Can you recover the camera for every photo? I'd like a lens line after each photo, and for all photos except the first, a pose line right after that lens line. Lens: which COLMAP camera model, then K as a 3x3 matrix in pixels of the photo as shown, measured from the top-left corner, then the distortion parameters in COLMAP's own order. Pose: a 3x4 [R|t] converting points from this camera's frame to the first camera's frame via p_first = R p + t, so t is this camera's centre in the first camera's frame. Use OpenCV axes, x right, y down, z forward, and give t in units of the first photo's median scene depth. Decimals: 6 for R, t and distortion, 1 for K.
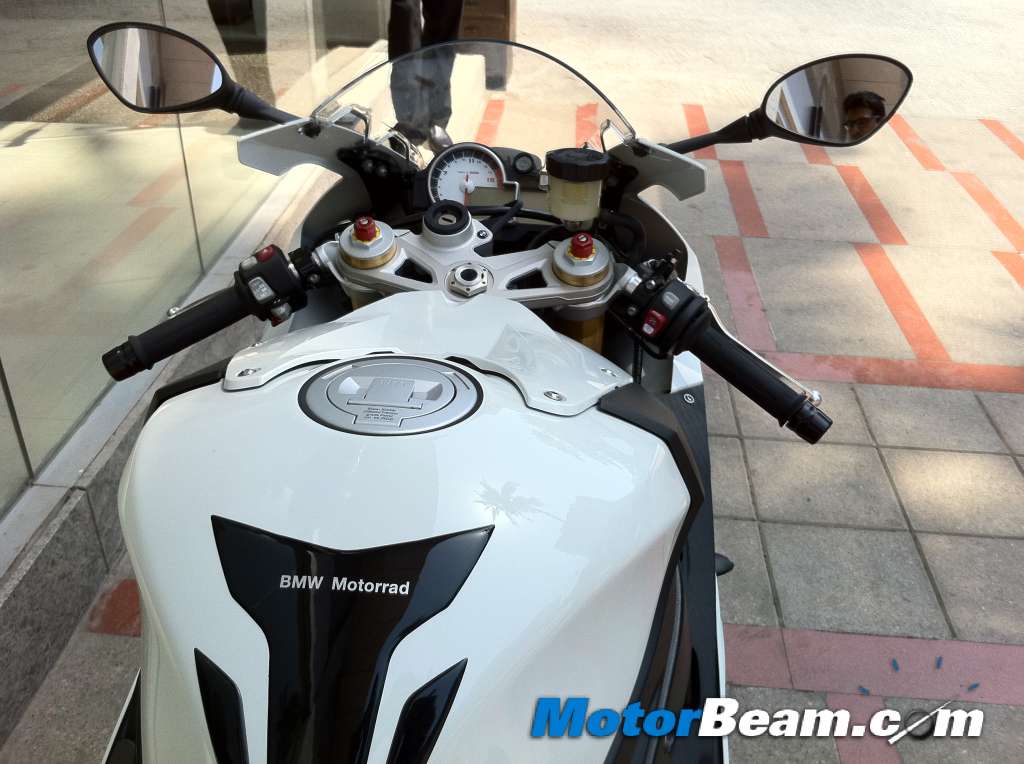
lens RADIAL K [[1027.8, 0, 512.0], [0, 1027.8, 382.0], [0, 0, 1]] dist [-0.003681, -0.002164]
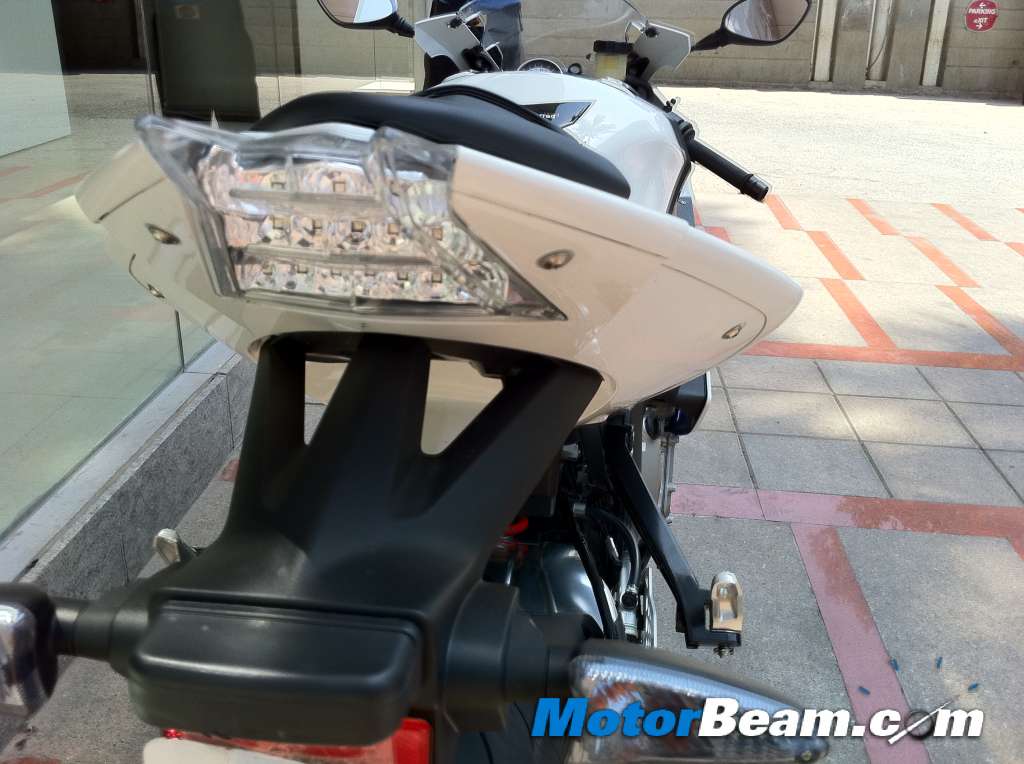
lens RADIAL K [[1022.8, 0, 512.0], [0, 1022.8, 382.0], [0, 0, 1]] dist [0.065563, -0.022978]
pose [[0.999896, 0.014295, 0.001929, -0.048065], [-0.013814, 0.987475, -0.157167, 0.301364], [-0.004151, 0.157124, 0.987570, -0.288008]]
